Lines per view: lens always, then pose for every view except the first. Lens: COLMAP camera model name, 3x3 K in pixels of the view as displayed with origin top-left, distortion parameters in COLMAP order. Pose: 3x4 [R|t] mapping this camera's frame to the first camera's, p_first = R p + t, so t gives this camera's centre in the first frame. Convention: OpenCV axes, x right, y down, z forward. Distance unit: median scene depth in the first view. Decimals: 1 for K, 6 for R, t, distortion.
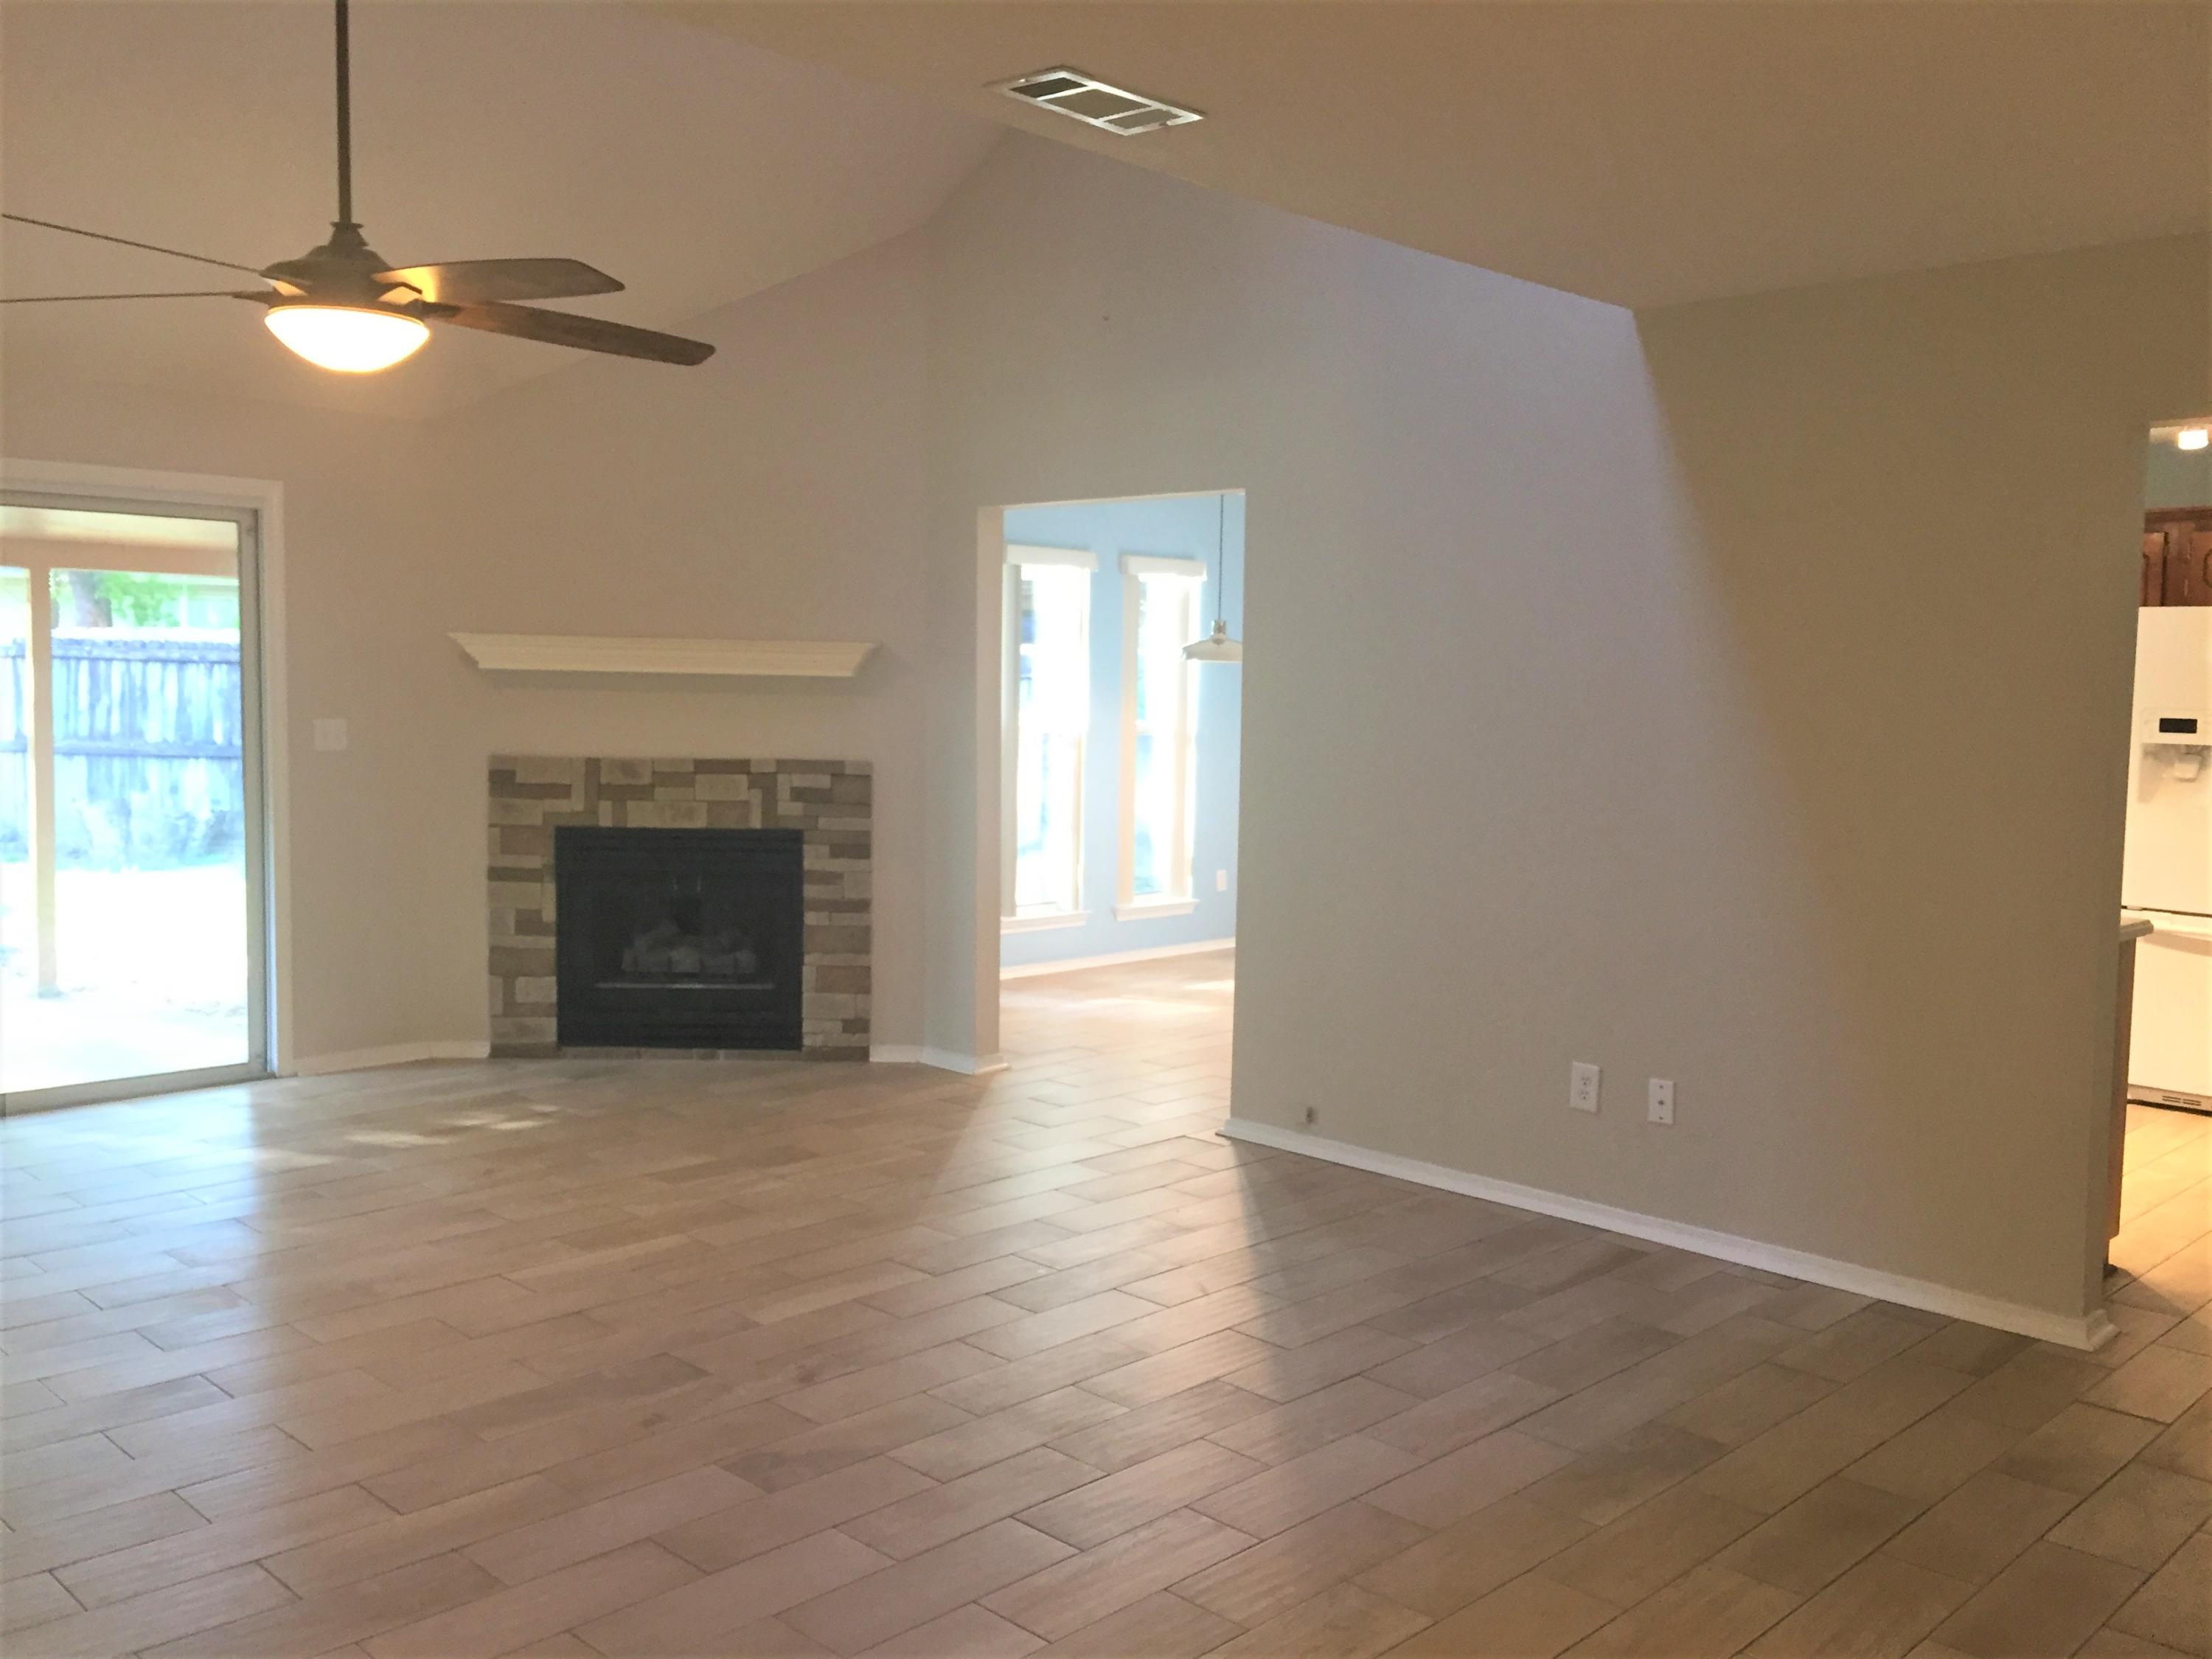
lens RADIAL K [[1950.4, 0, 1048.9], [0, 1950.4, 827.9], [0, 0, 1]] dist [0.079395, -0.005113]
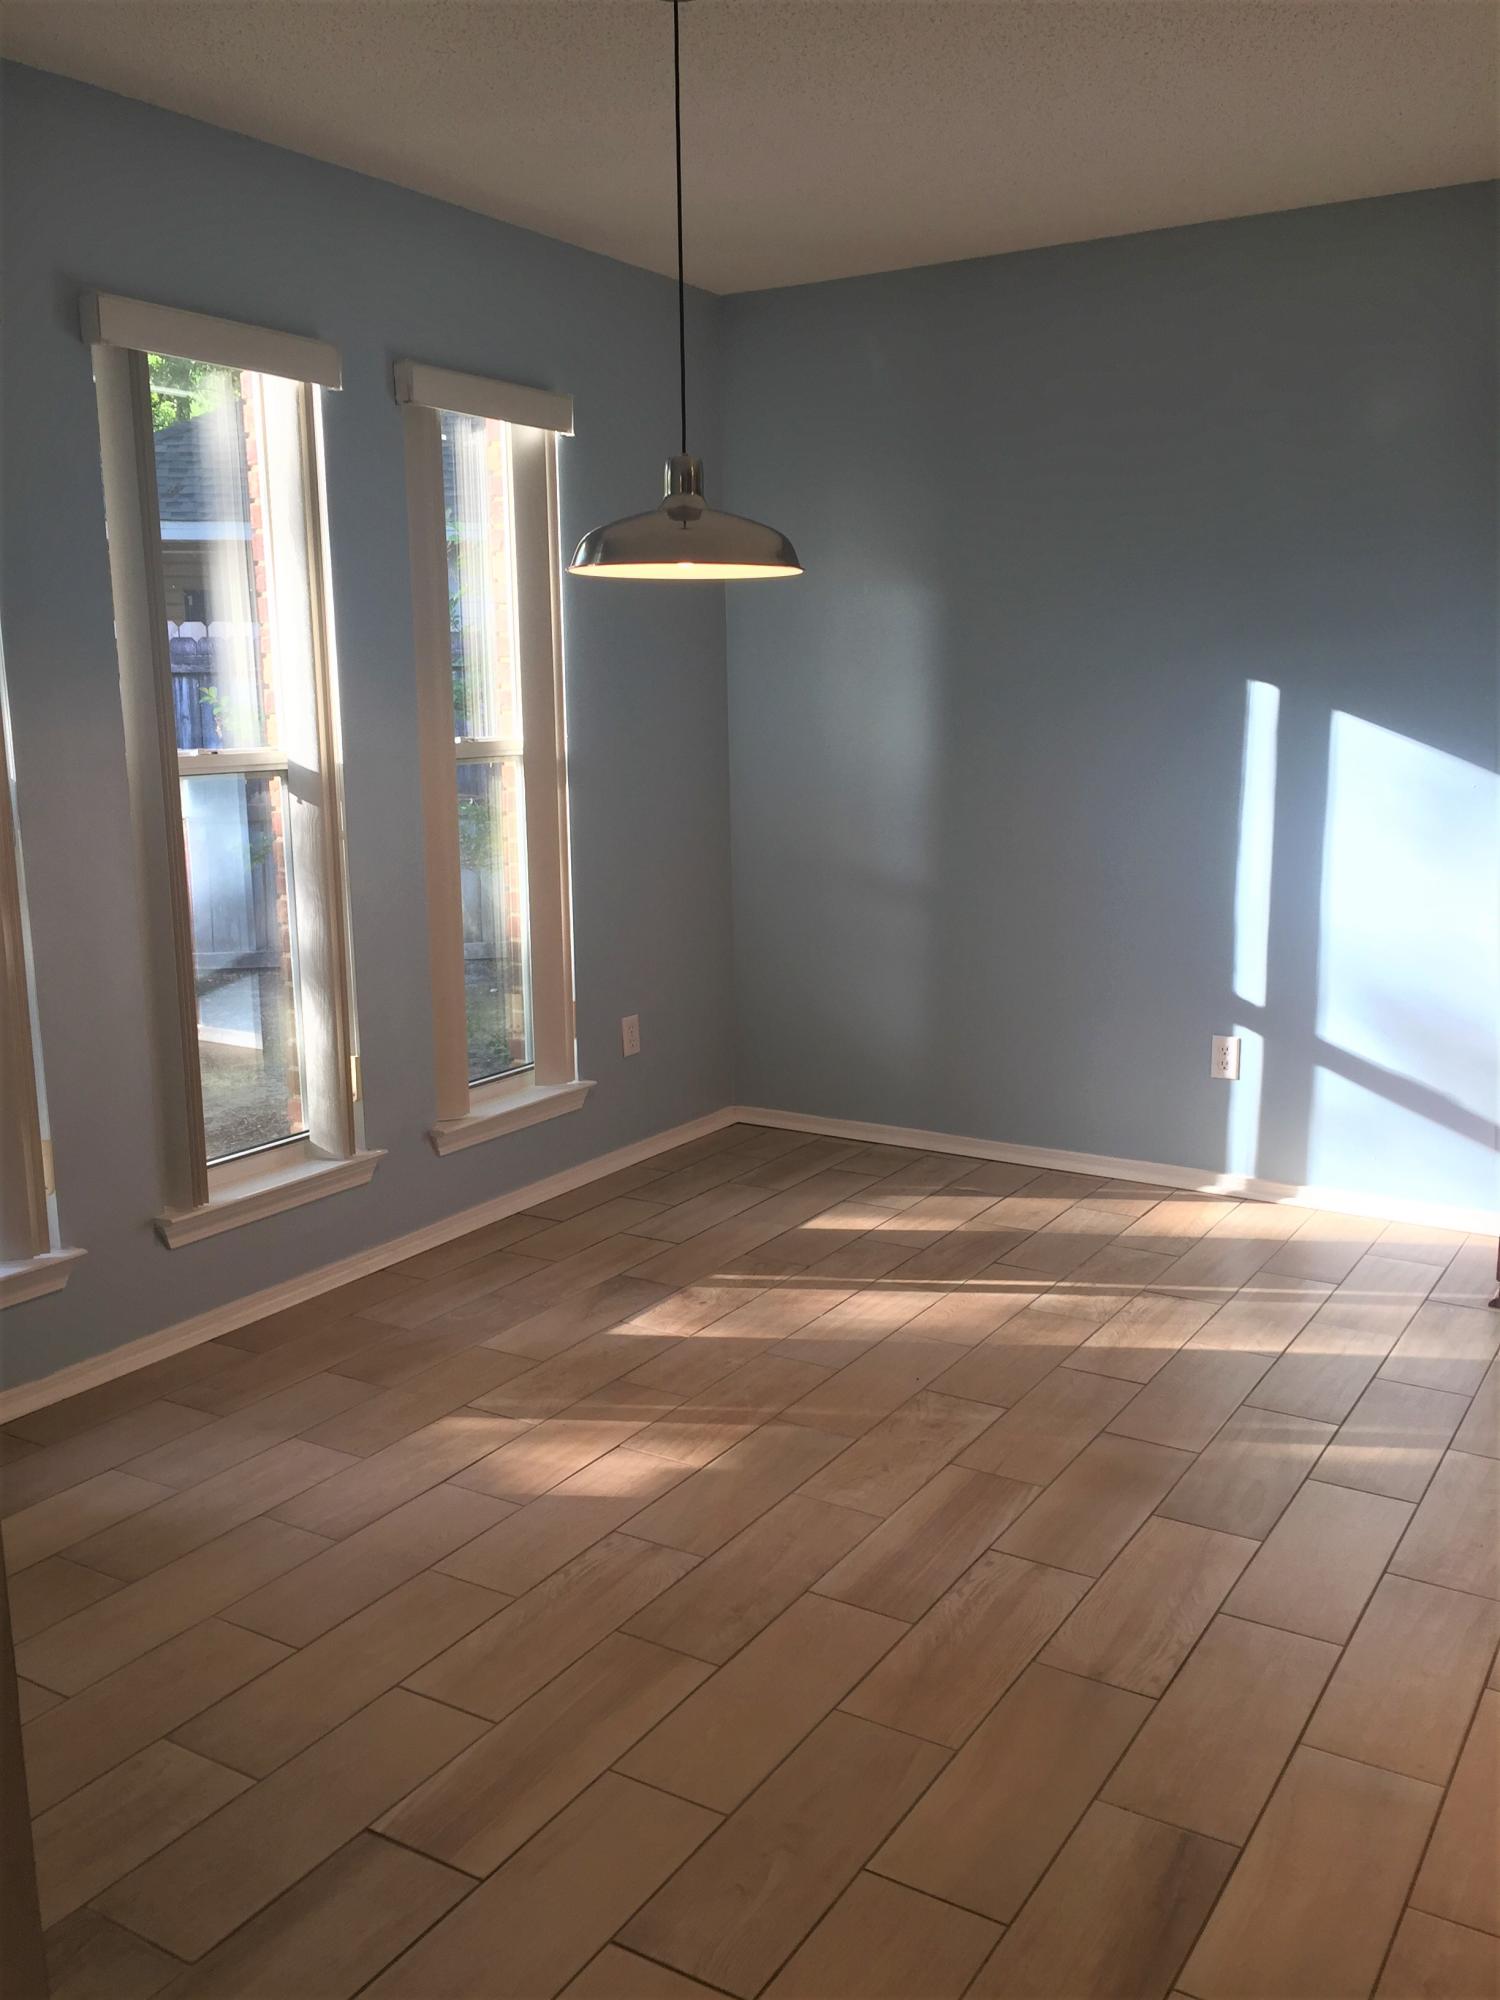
lens RADIAL K [[1708.6, 0, 750.0], [0, 1708.6, 1000.0], [0, 0, 1]] dist [0.084978, -0.004599]
pose [[0.971781, -0.066733, 0.226248, 0.017259], [0.042063, 0.992799, 0.112160, -0.037781], [-0.232104, -0.099479, 0.967591, 0.612687]]
